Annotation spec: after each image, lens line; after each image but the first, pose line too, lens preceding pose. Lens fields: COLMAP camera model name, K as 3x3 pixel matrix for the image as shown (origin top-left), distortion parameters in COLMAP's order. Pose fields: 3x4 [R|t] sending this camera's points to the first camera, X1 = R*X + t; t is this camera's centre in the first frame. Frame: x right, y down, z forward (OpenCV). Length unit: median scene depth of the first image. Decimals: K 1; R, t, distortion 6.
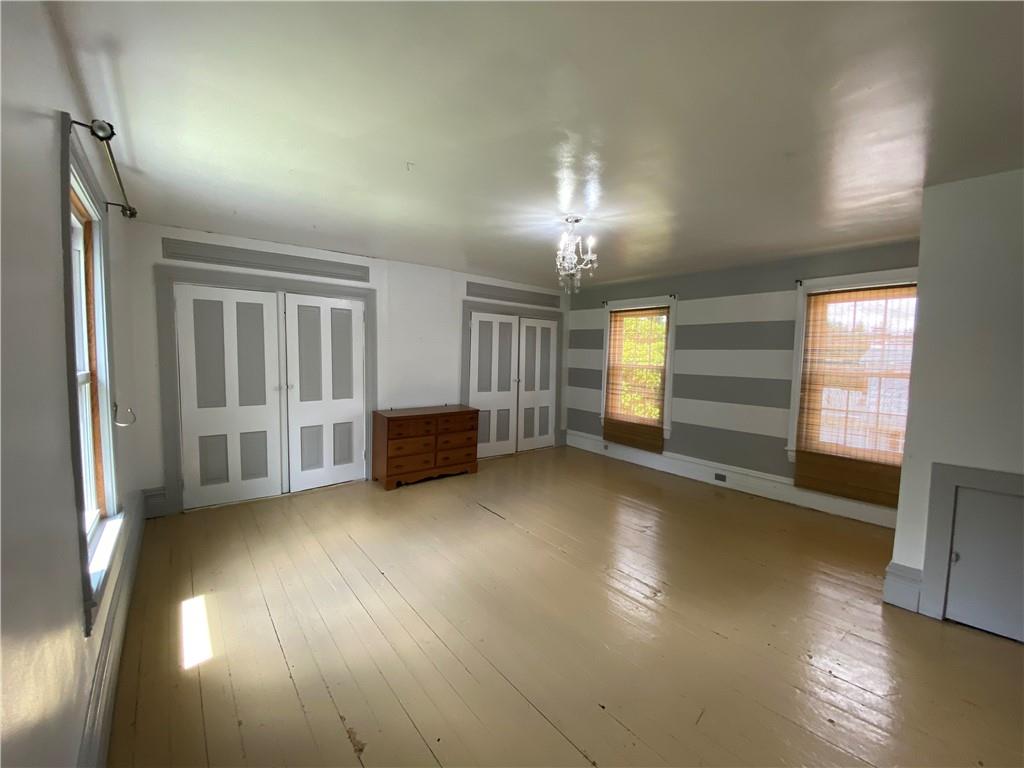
lens RADIAL K [[405.0, 0, 506.7], [0, 405.0, 380.1], [0, 0, 1]] dist [0.016233, -0.002904]
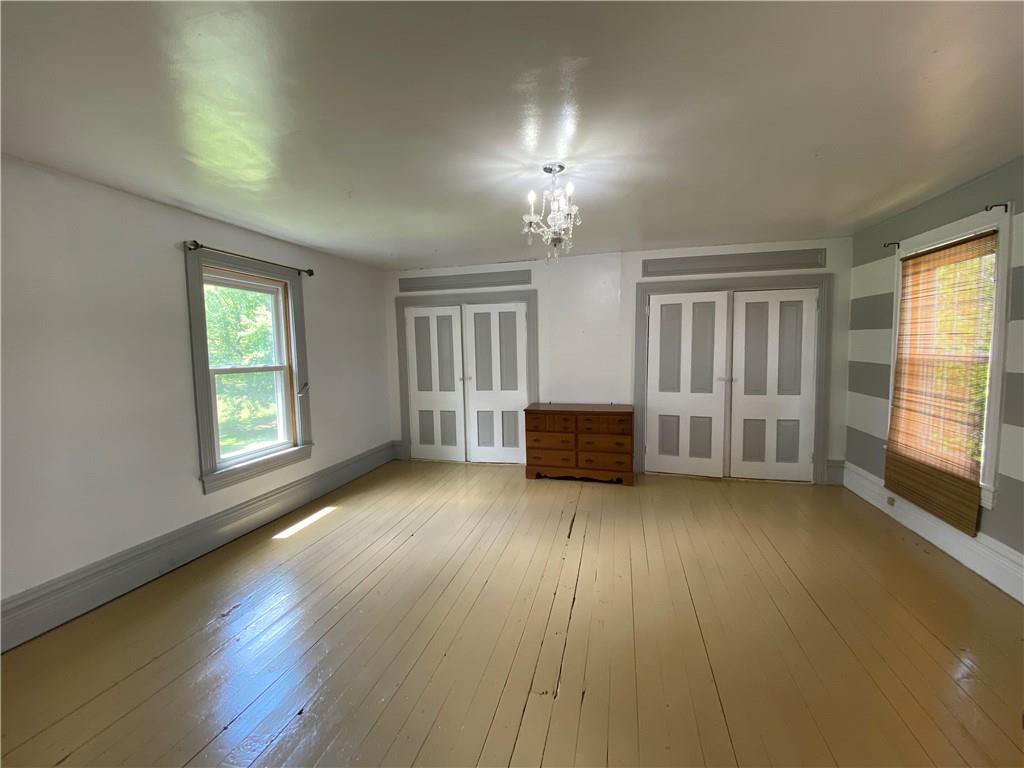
lens RADIAL K [[415.0, 0, 510.7], [0, 415.0, 387.3], [0, 0, 1]] dist [-0.002888, -0.001344]
pose [[0.587066, 0.038225, -0.808636, 0.458578], [-0.023342, 0.999269, 0.030290, 0.001684], [0.809202, 0.001093, 0.587529, 0.273270]]
